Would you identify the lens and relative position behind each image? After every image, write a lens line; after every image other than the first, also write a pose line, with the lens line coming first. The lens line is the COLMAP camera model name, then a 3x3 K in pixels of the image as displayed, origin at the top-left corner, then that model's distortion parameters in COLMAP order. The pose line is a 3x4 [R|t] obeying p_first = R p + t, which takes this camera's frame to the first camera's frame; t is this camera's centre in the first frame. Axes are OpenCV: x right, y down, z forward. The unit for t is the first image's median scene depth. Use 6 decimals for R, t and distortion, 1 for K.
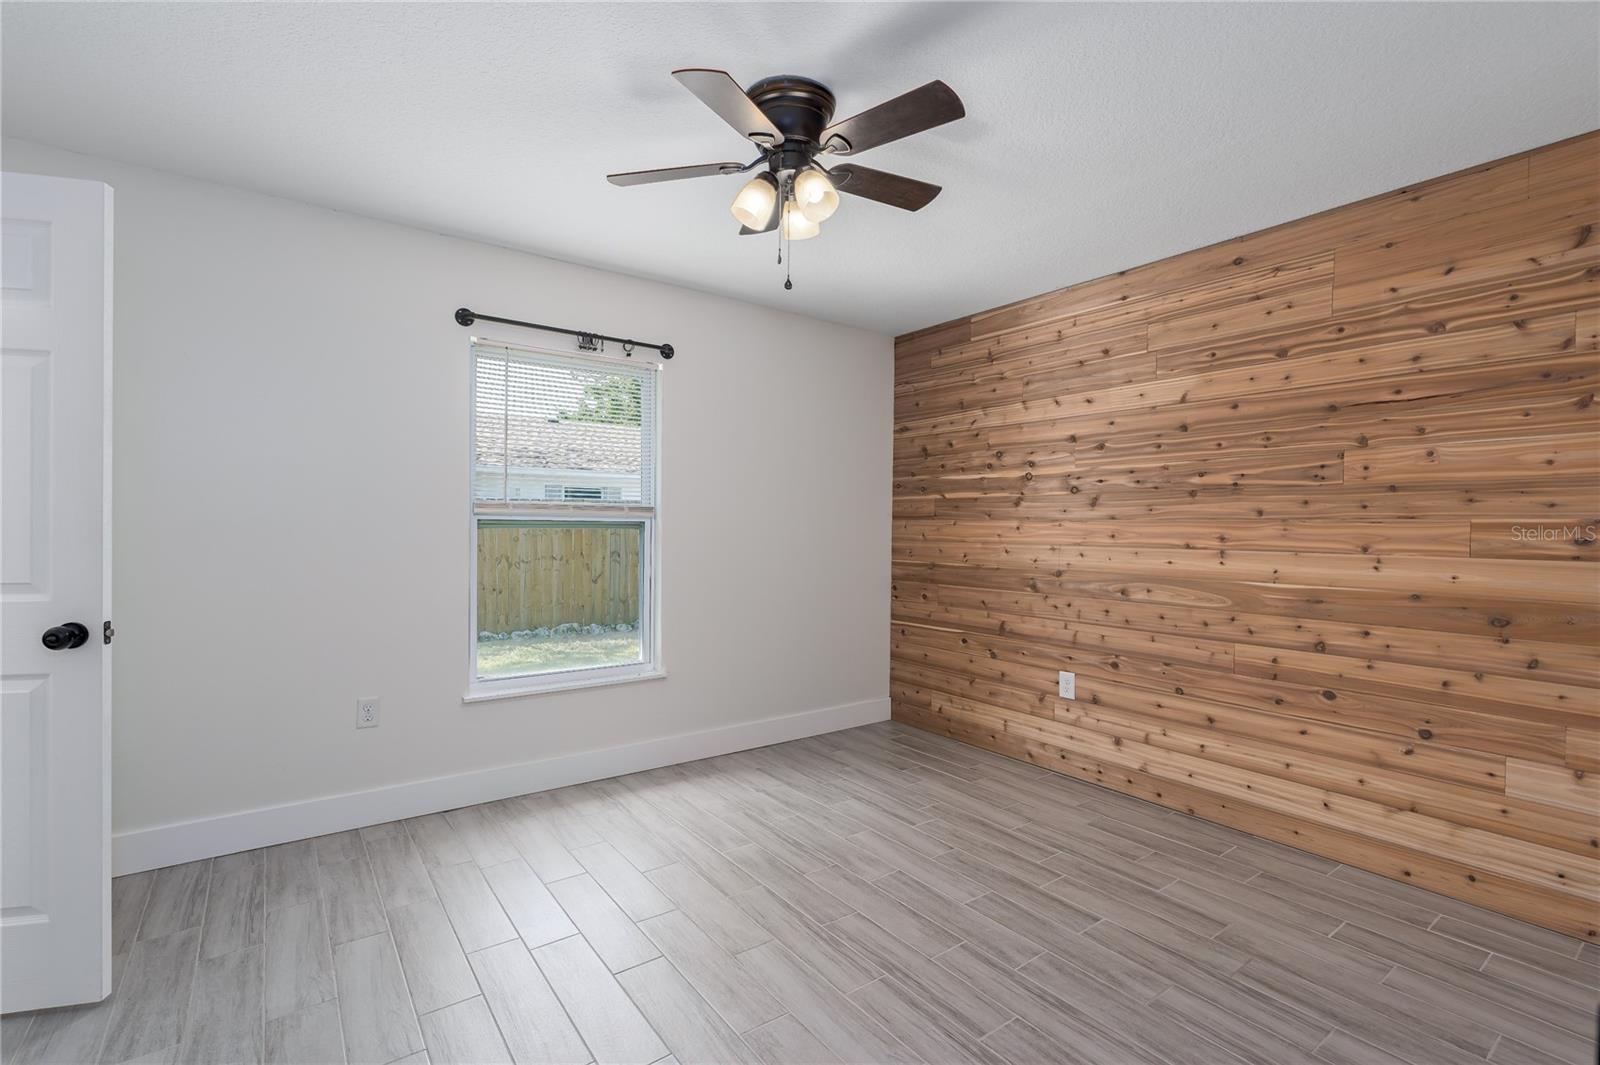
lens RADIAL K [[725.5, 0, 791.2], [0, 725.5, 527.9], [0, 0, 1]] dist [-0.001442, 0.000665]
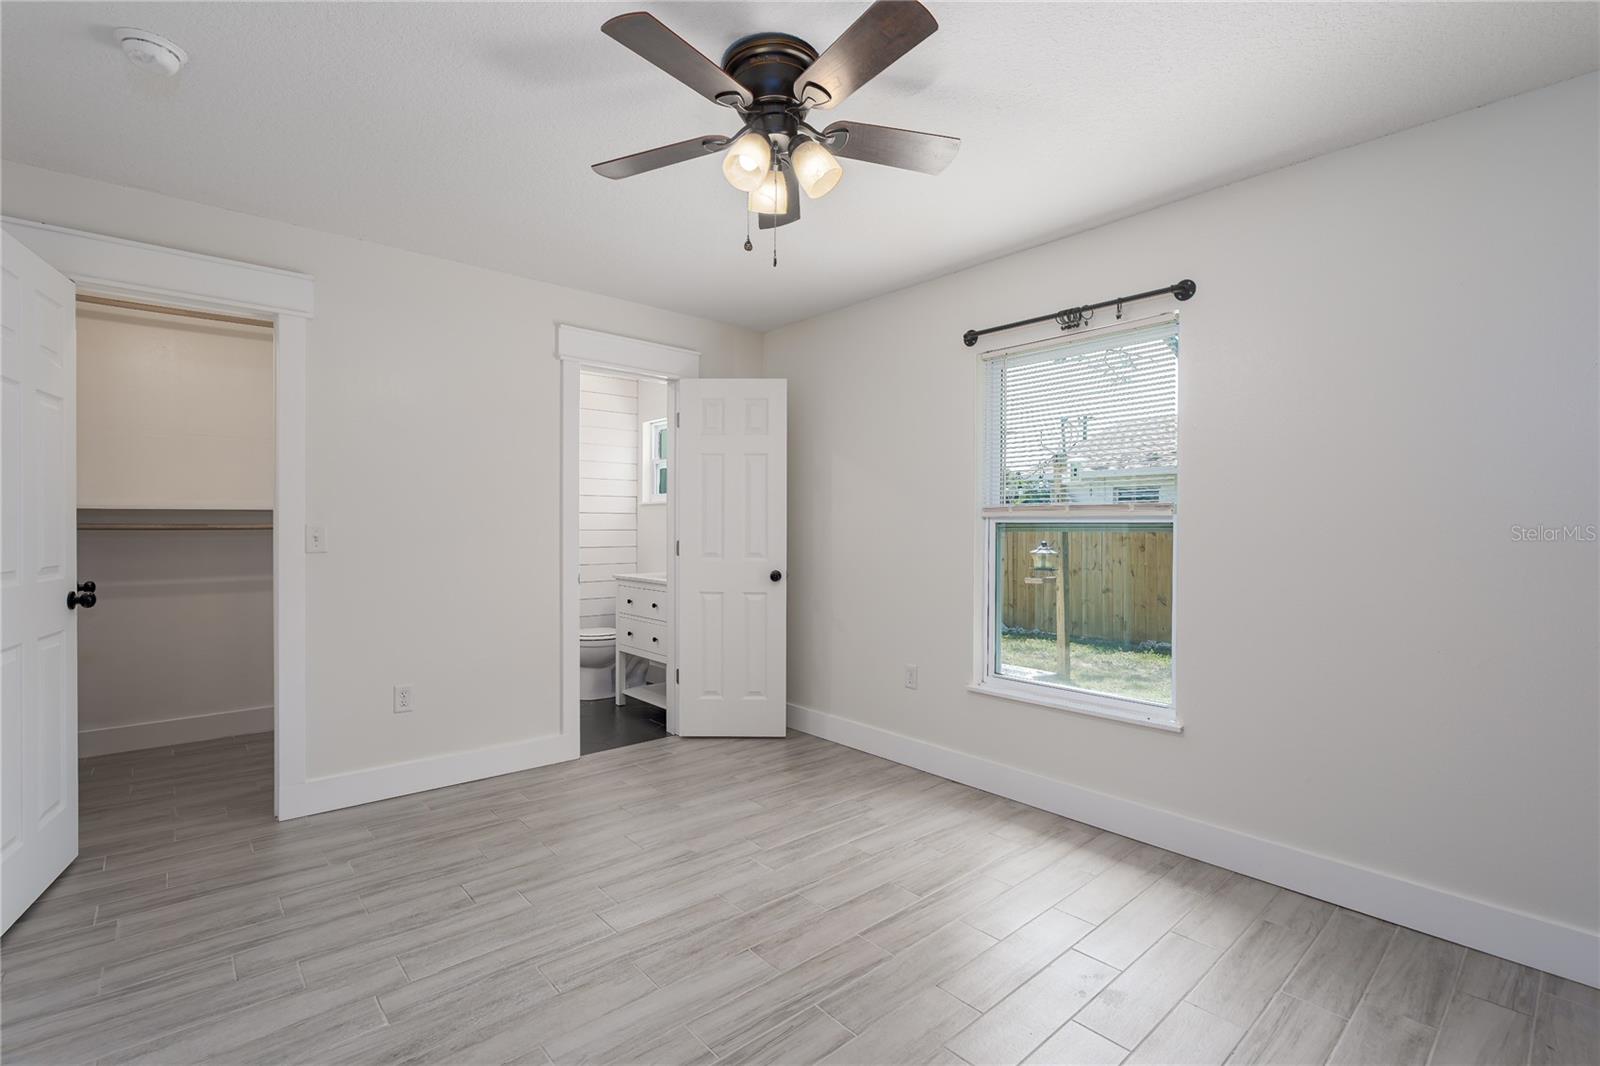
lens RADIAL K [[725.5, 0, 791.2], [0, 725.5, 530.7], [0, 0, 1]] dist [-0.001442, 0.000665]
pose [[0.089320, -0.002892, -0.995999, 0.601262], [-0.000743, 0.999995, -0.002970, 0.003240], [0.996003, 0.001005, 0.089318, 0.617127]]
